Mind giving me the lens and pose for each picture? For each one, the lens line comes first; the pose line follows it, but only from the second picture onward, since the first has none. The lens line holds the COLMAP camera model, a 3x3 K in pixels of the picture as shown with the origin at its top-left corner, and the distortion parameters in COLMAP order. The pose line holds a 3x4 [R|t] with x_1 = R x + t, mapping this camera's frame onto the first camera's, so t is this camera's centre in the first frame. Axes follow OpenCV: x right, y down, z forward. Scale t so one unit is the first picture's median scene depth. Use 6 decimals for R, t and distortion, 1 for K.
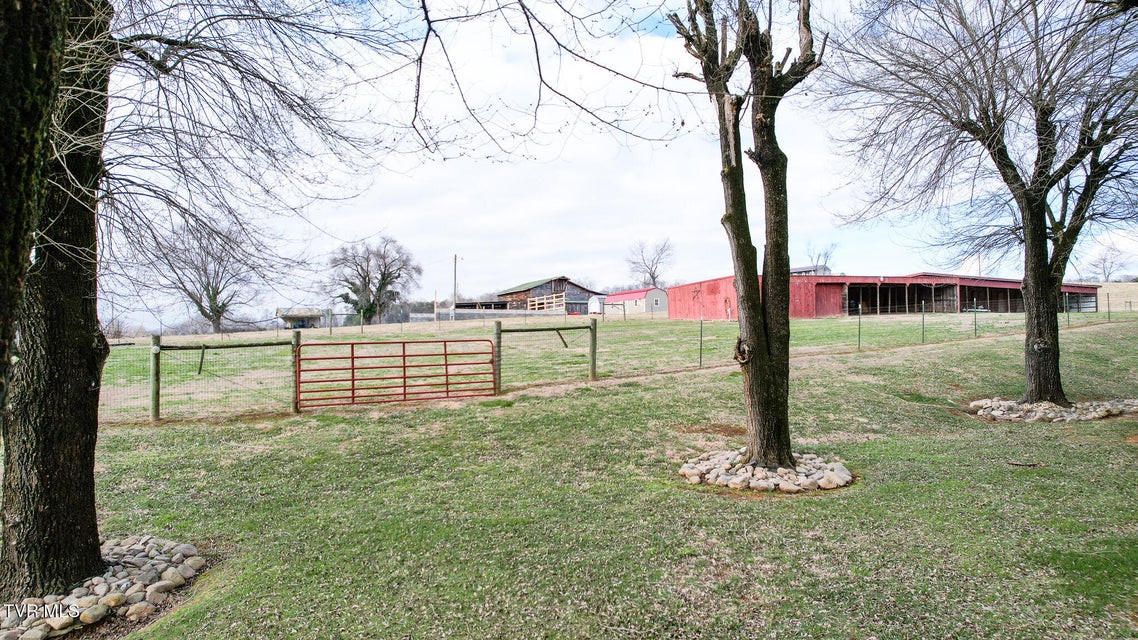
lens RADIAL K [[732.7, 0, 569.0], [0, 732.7, 320.0], [0, 0, 1]] dist [-0.078062, 0.076168]
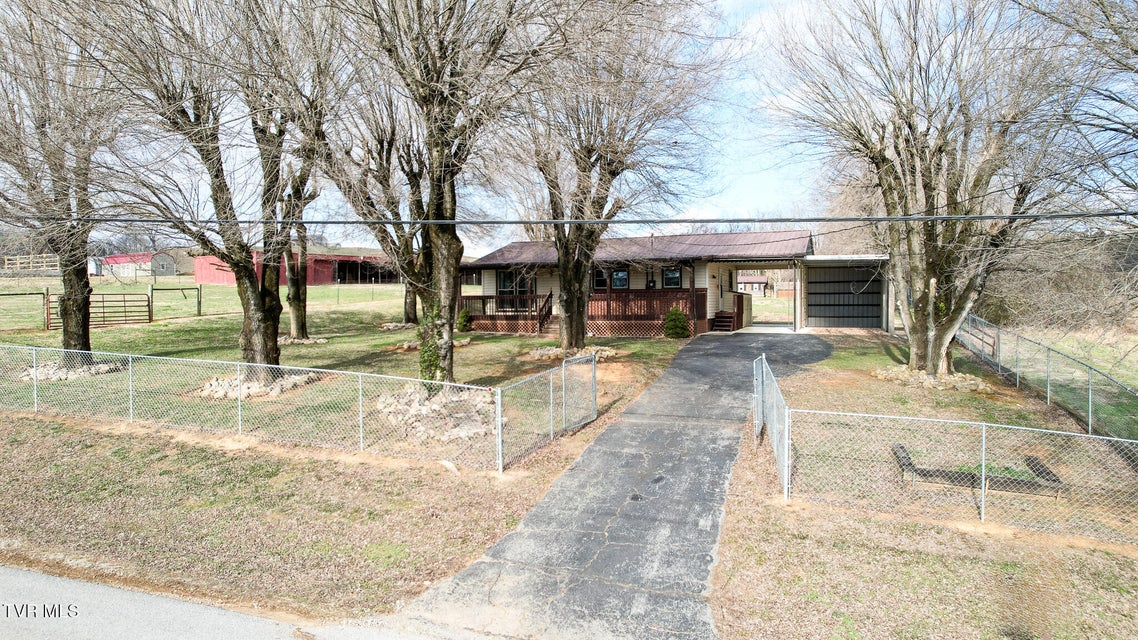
lens RADIAL K [[732.7, 0, 569.0], [0, 732.7, 320.0], [0, 0, 1]] dist [-0.078062, 0.076168]
pose [[0.785159, -0.005312, 0.619272, -0.428628], [-0.022882, 0.999032, 0.037580, -0.001132], [-0.618872, -0.043676, 0.784277, -1.228363]]
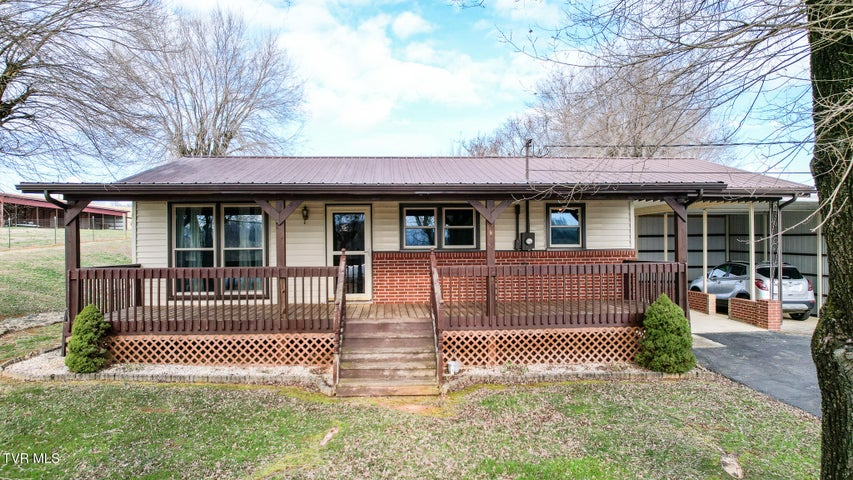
lens RADIAL K [[549.2, 0, 426.5], [0, 549.2, 240.0], [0, 0, 1]] dist [-0.078062, 0.076168]
pose [[0.444140, 0.014285, 0.895843, 0.300331], [-0.027269, 0.999625, -0.002420, -0.024986], [-0.895542, -0.023354, 0.444363, 0.066410]]
